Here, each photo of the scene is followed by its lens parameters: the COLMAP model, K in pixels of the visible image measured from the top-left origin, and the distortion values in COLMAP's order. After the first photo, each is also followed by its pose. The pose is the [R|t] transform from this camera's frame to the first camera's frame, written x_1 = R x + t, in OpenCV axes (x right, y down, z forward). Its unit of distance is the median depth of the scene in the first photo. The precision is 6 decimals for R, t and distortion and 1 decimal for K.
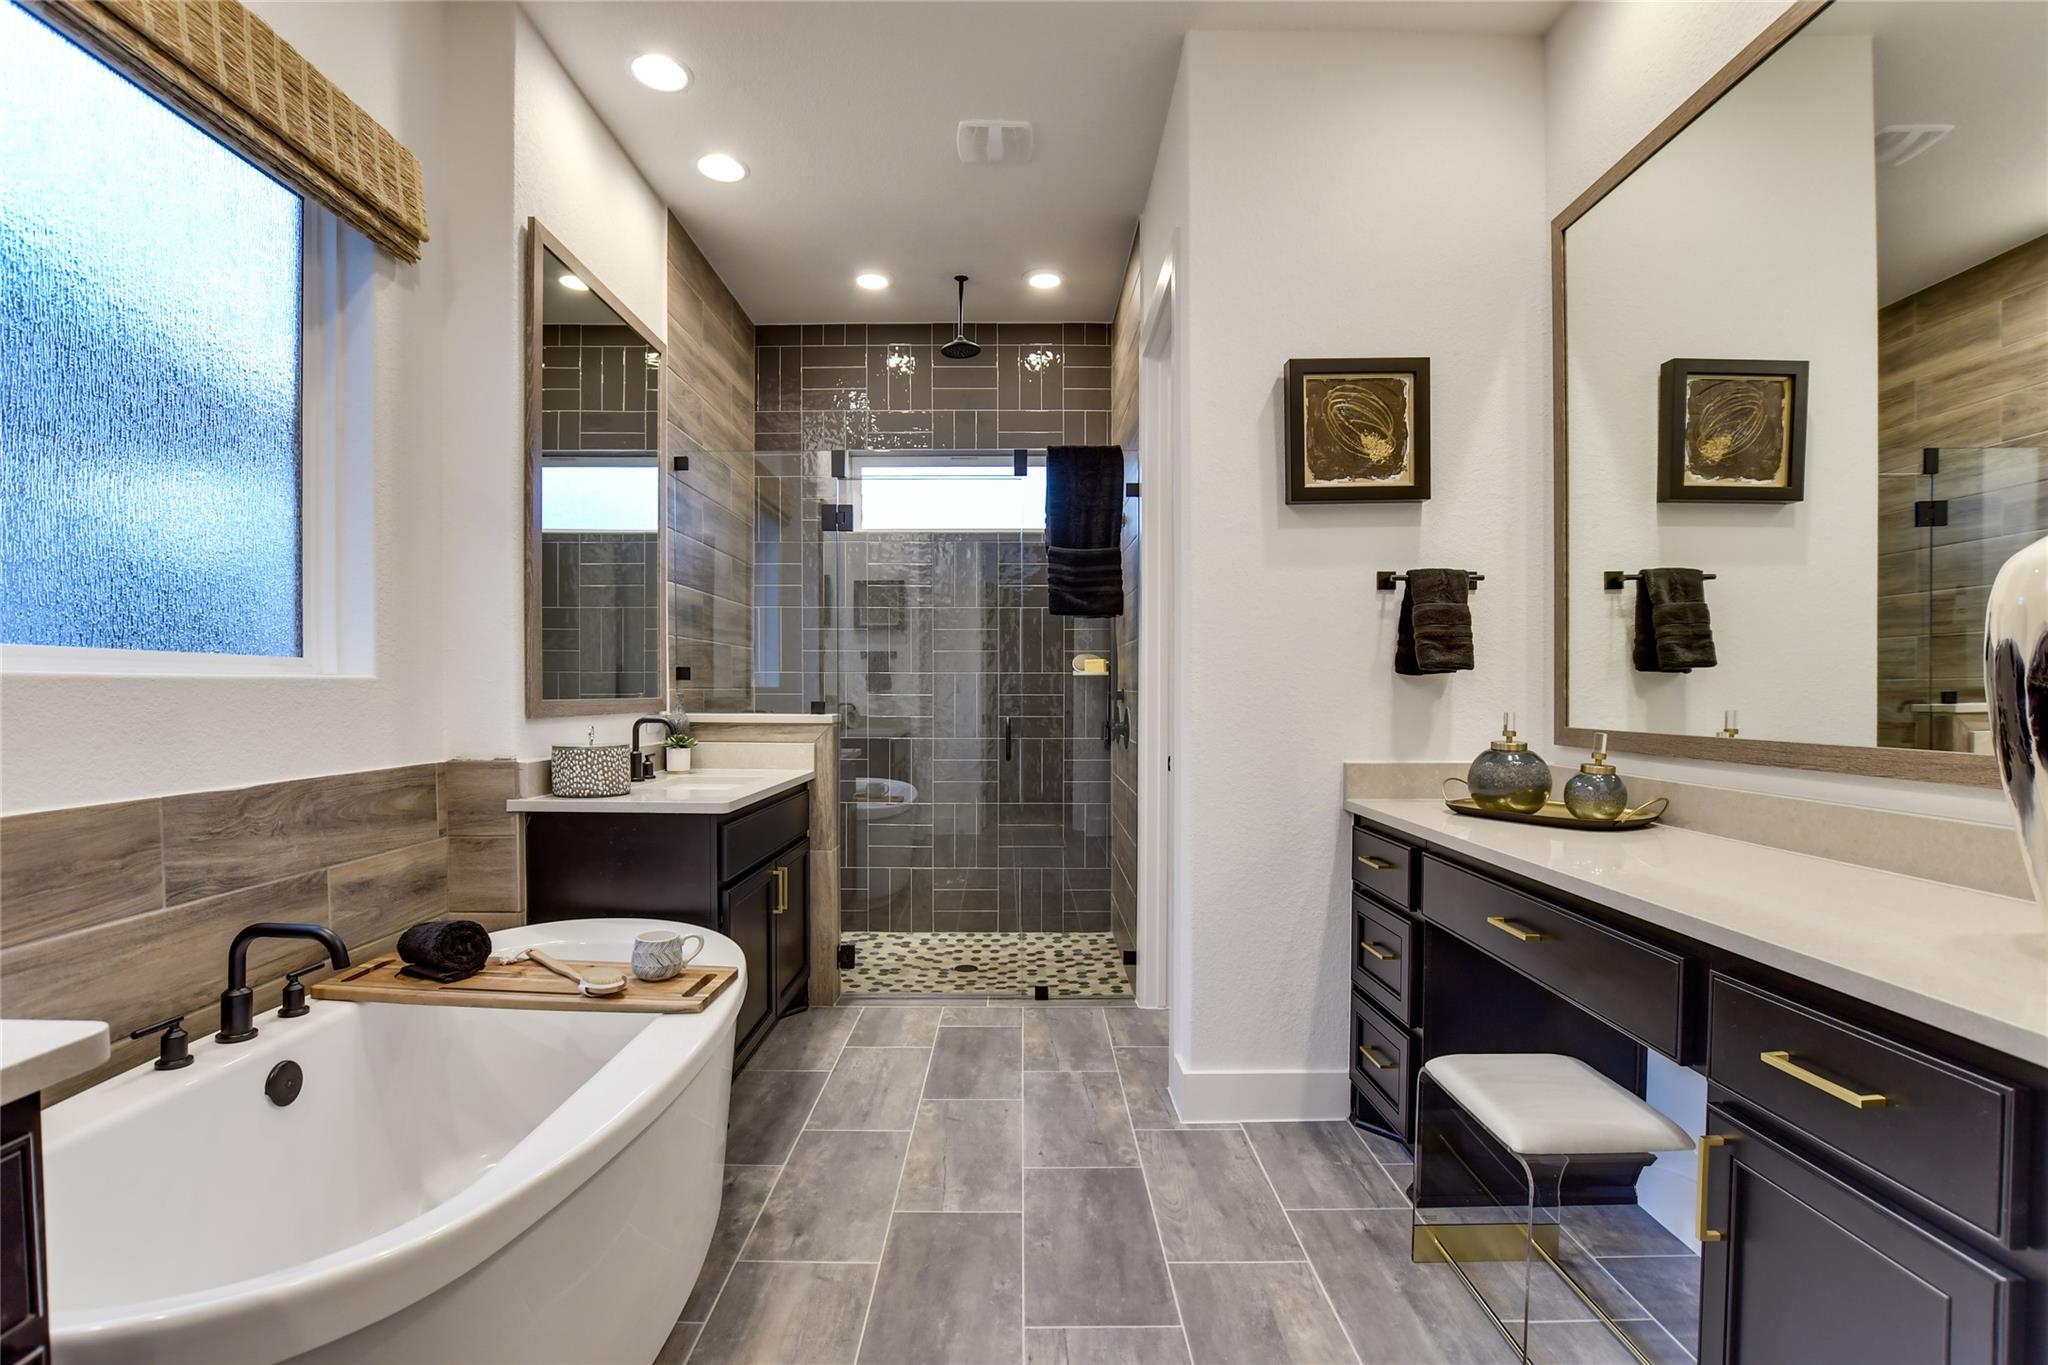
lens RADIAL K [[938.5, 0, 1024.2], [0, 938.5, 709.3], [0, 0, 1]] dist [-0.034800, 0.004614]
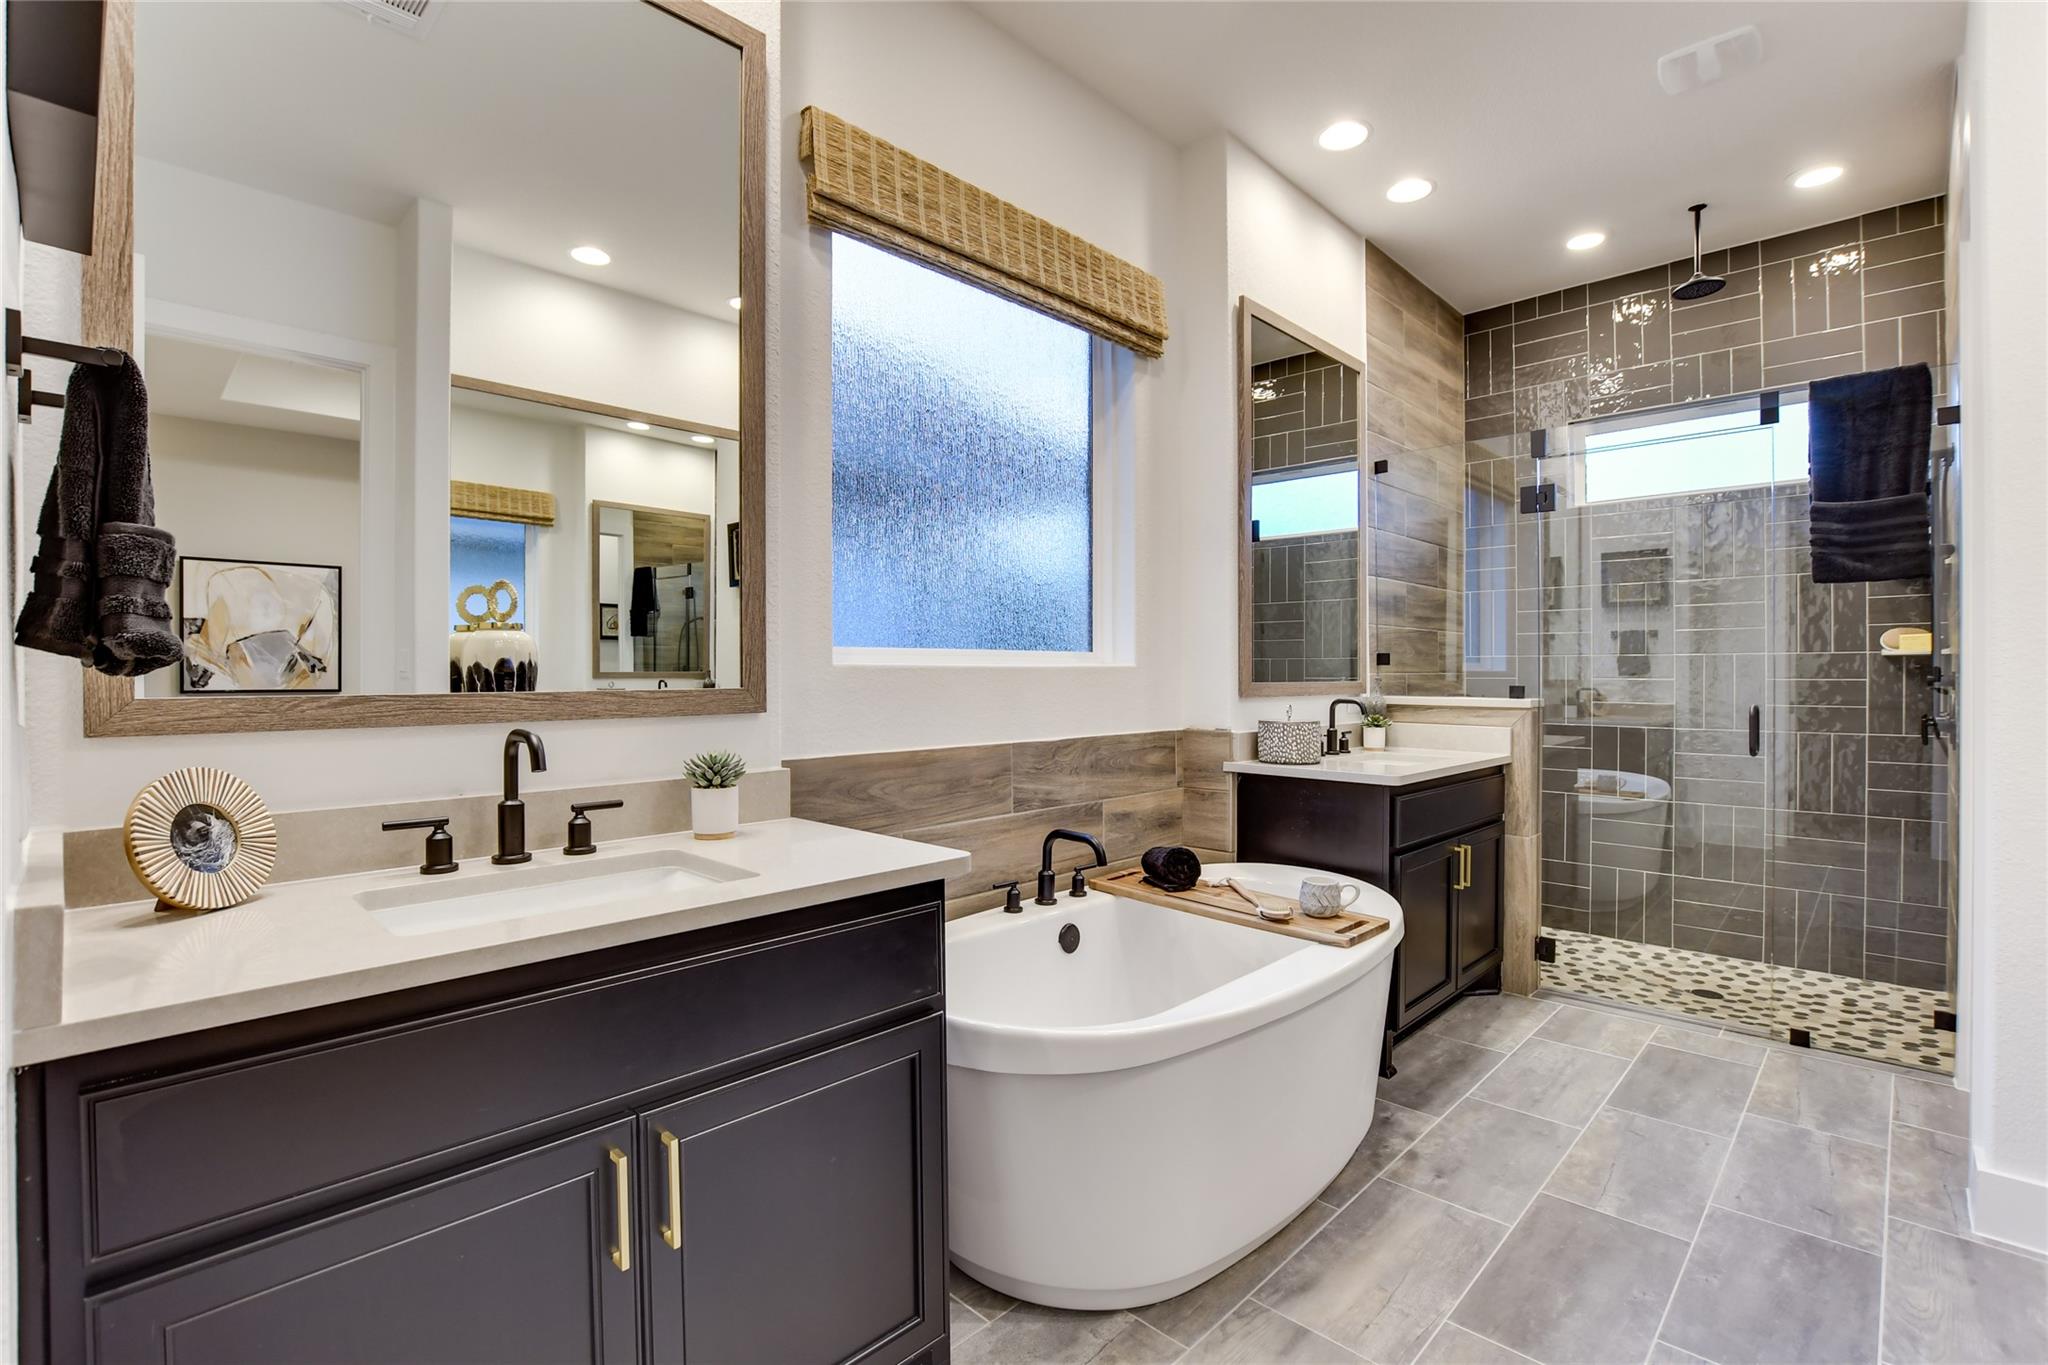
lens RADIAL K [[937.0, 0, 1024.0], [0, 937.0, 682.5], [0, 0, 1]] dist [-0.032594, 0.003957]
pose [[0.718095, 0.004385, -0.695931, 0.093837], [-0.012061, 0.999908, -0.006146, 0.000606], [0.695841, 0.012807, 0.718082, -0.072639]]
